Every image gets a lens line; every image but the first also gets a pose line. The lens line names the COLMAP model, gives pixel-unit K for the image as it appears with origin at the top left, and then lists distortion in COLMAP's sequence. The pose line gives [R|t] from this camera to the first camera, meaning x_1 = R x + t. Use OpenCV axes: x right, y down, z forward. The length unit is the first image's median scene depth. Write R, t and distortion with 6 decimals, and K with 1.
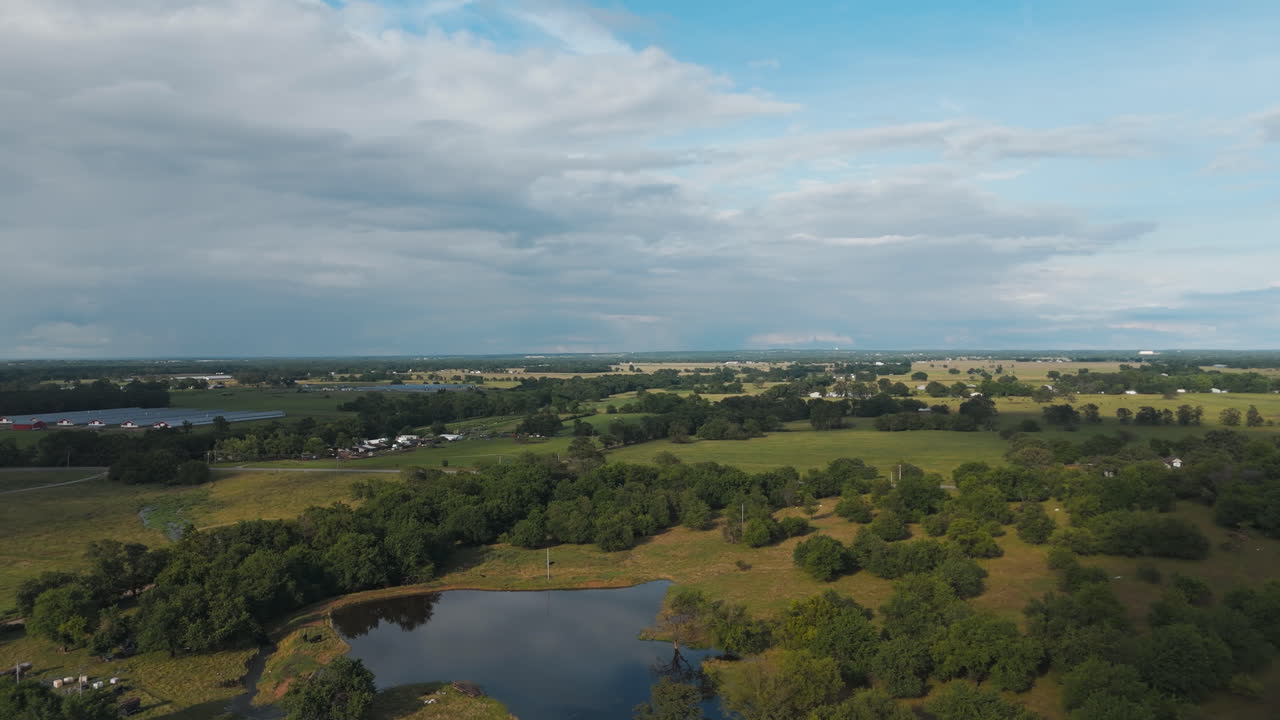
lens RADIAL K [[909.4, 0, 640.0], [0, 909.4, 360.0], [0, 0, 1]] dist [0.064159, -0.064315]
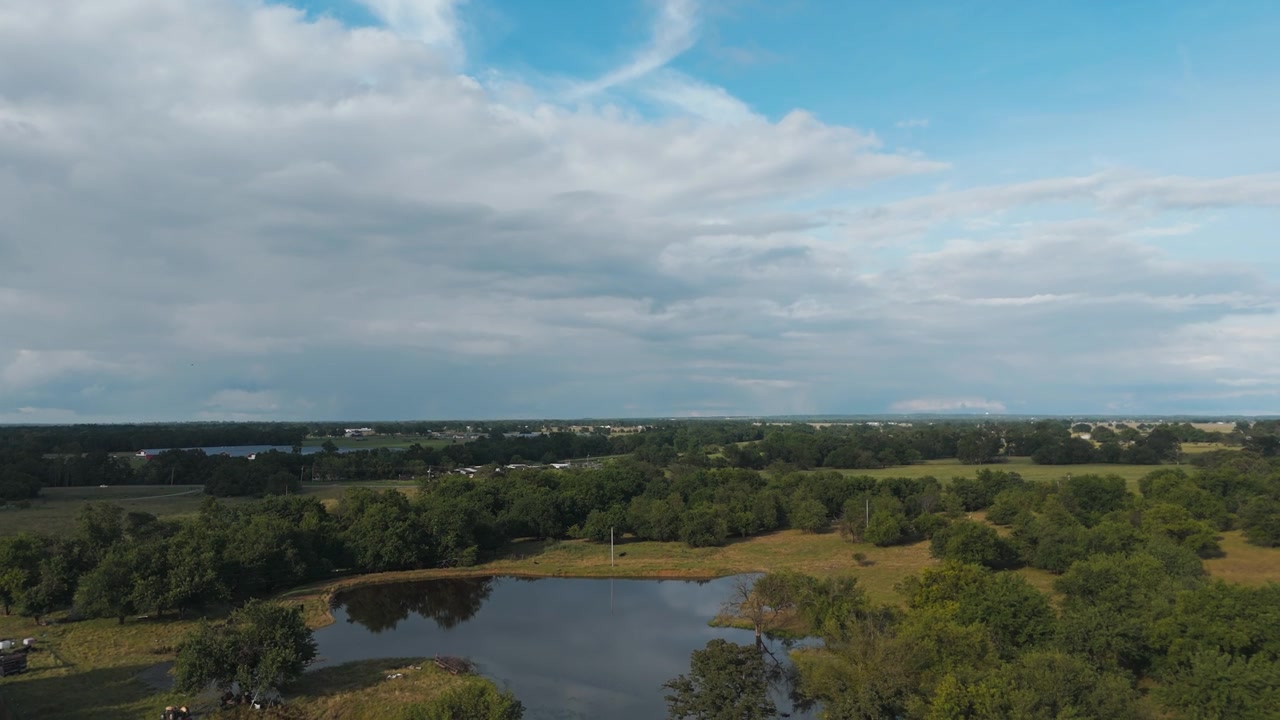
lens RADIAL K [[888.5, 0, 640.0], [0, 888.5, 360.0], [0, 0, 1]] dist [0.069547, -0.065336]
pose [[0.987834, -0.018341, -0.154429, 0.038287], [0.005277, 0.996402, -0.084587, 0.099222], [0.155425, 0.082742, 0.984376, 0.170700]]
